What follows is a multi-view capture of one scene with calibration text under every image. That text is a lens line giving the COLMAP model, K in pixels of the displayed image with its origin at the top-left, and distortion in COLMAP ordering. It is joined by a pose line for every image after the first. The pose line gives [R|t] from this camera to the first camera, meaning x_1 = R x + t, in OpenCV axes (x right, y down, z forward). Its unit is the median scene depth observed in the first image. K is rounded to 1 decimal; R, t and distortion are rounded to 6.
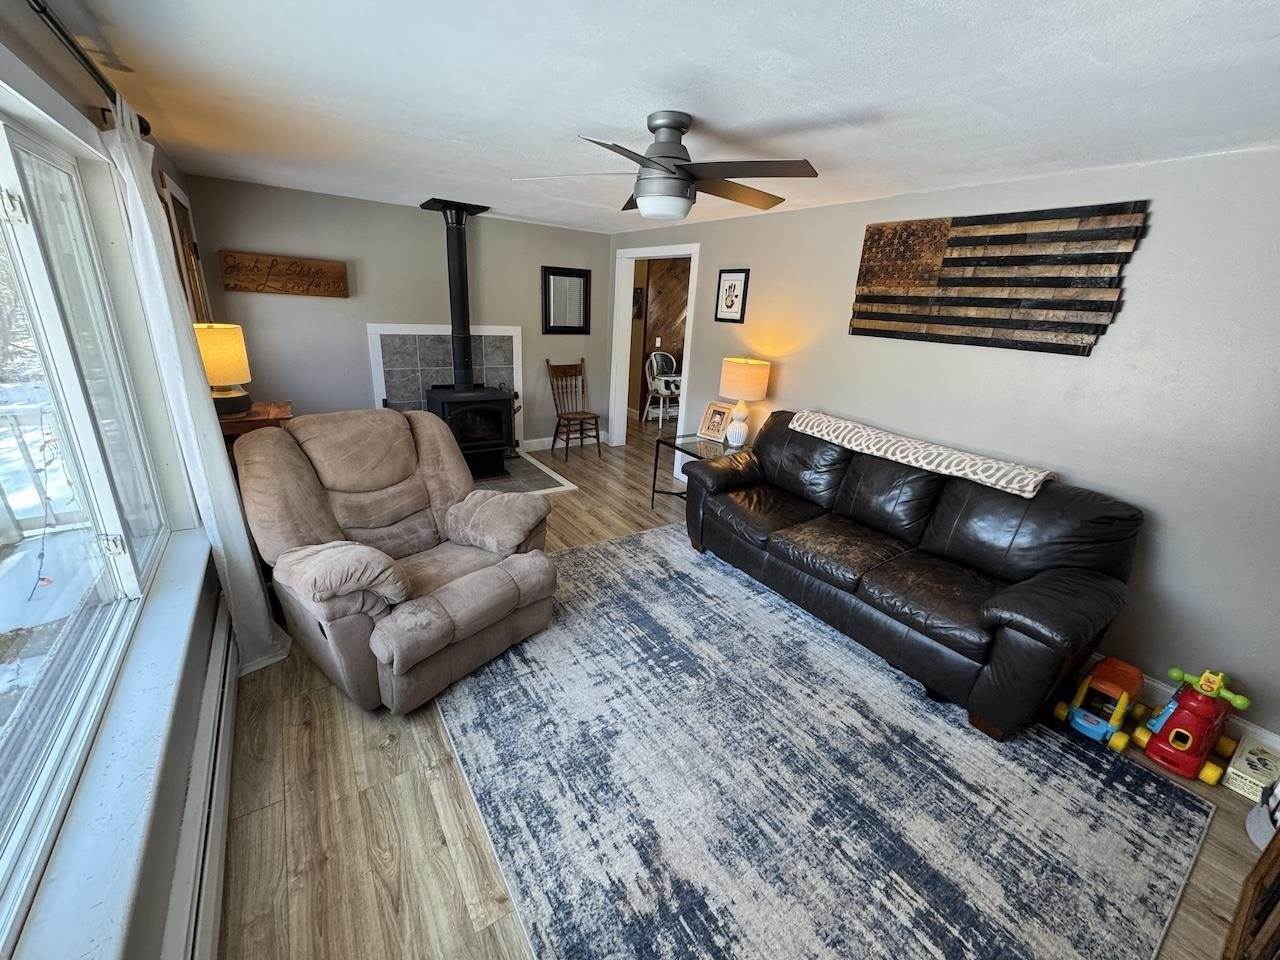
lens RADIAL K [[508.6, 0, 639.8], [0, 508.6, 476.1], [0, 0, 1]] dist [-0.002023, 0.000734]
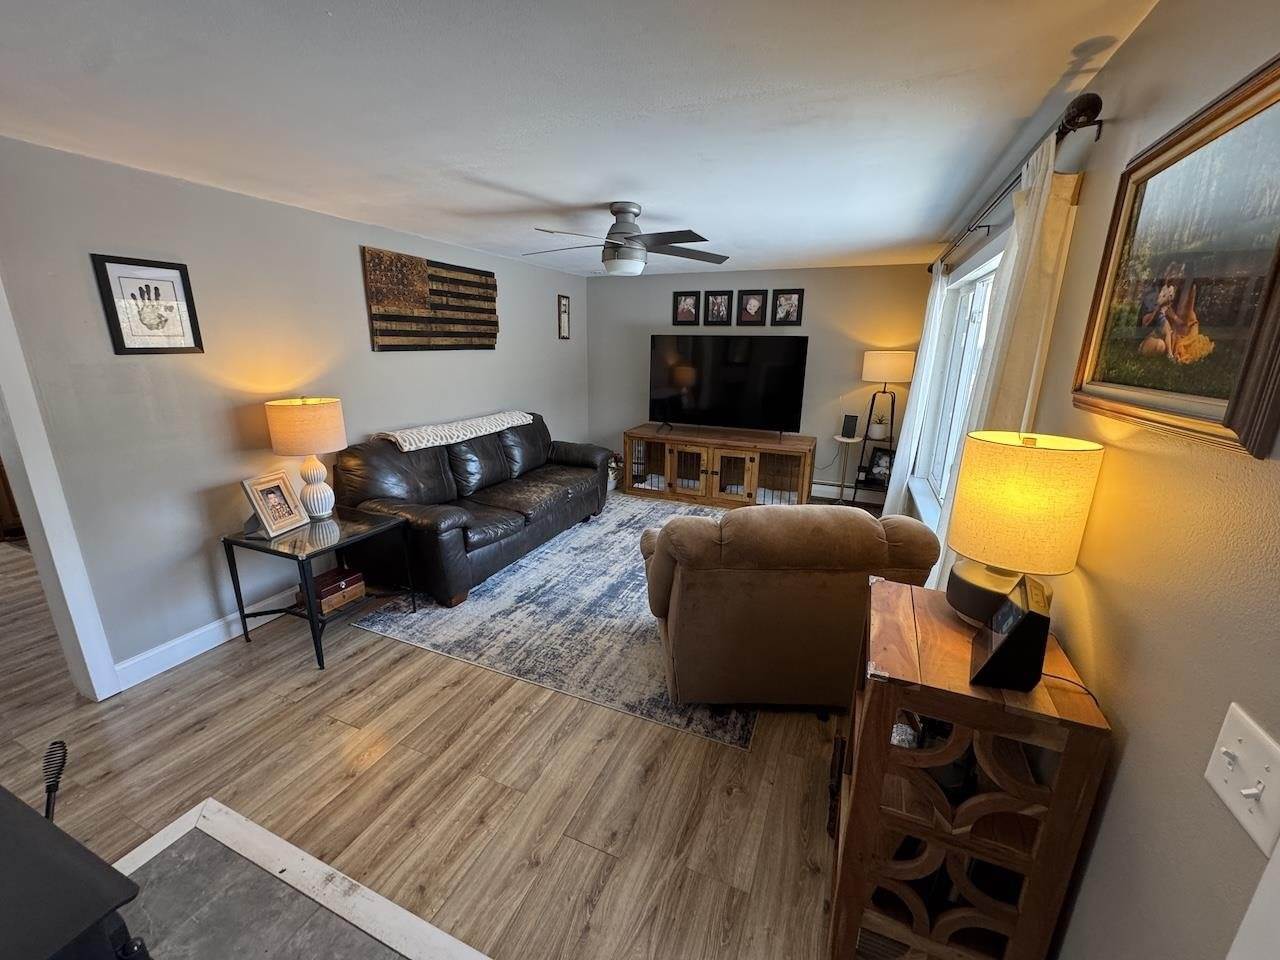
lens RADIAL K [[508.6, 0, 639.8], [0, 508.6, 476.1], [0, 0, 1]] dist [-0.002023, 0.000734]
pose [[-0.539195, -0.271567, 0.797195, -0.839406], [0.237339, 0.859220, 0.453224, -0.444919], [-0.808046, 0.433581, -0.398834, 1.206655]]
